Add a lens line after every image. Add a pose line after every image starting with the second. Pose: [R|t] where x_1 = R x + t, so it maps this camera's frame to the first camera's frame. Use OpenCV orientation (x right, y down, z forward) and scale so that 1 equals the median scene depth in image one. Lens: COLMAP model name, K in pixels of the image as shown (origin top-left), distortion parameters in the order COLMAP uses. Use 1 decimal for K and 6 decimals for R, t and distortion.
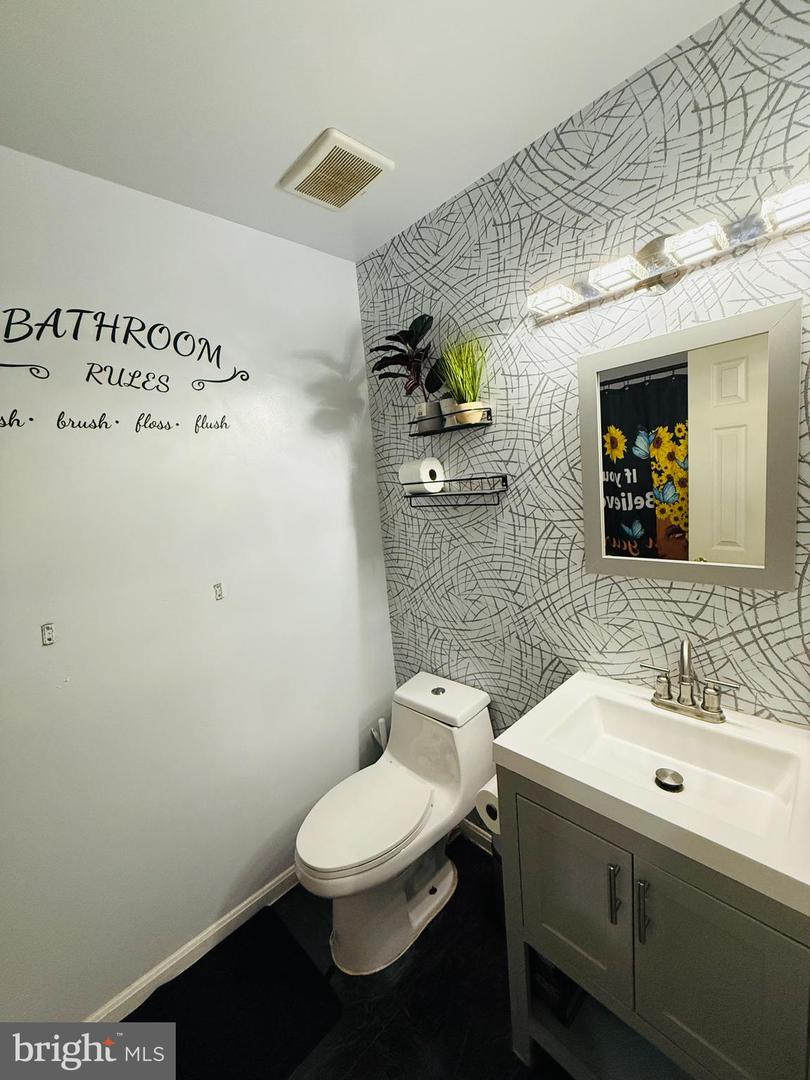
lens RADIAL K [[432.1, 0, 404.0], [0, 432.1, 535.5], [0, 0, 1]] dist [0.000255, -0.000871]
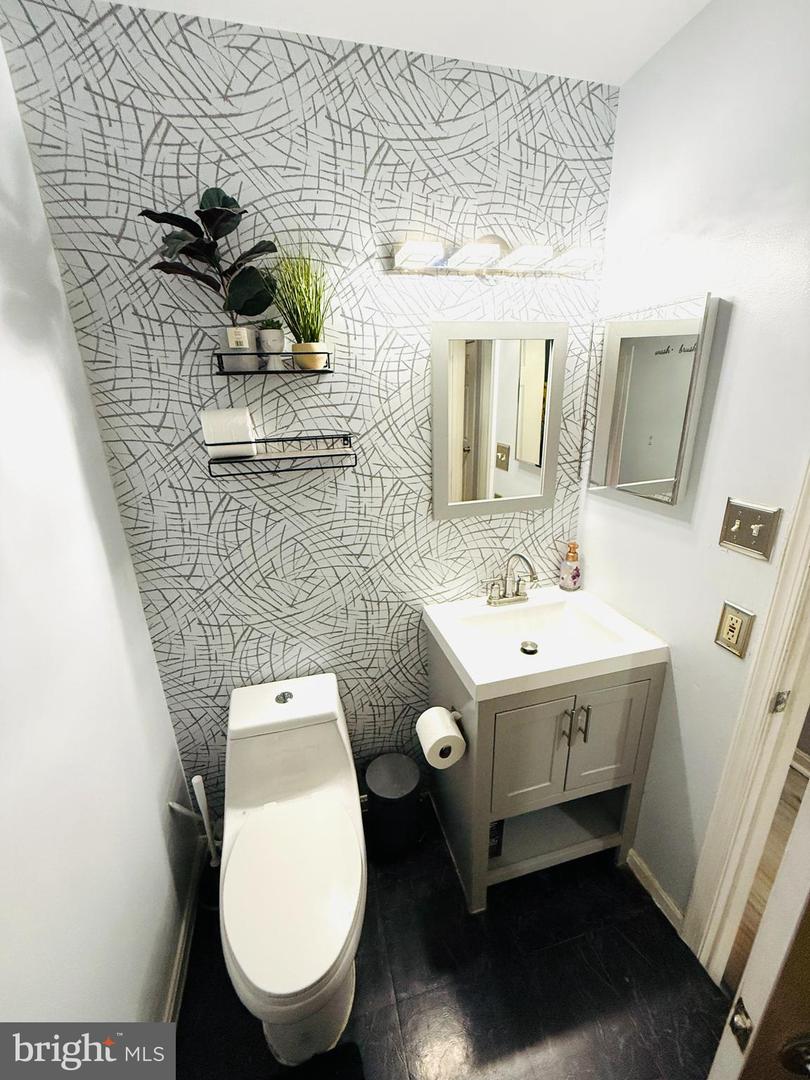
lens RADIAL K [[389.7, 0, 402.7], [0, 389.7, 543.9], [0, 0, 1]] dist [-0.001050, -0.000116]
pose [[0.505496, -0.193604, 0.840828, -0.438972], [0.117482, 0.980869, 0.155220, -0.021031], [-0.854793, 0.020319, 0.518570, 0.454902]]
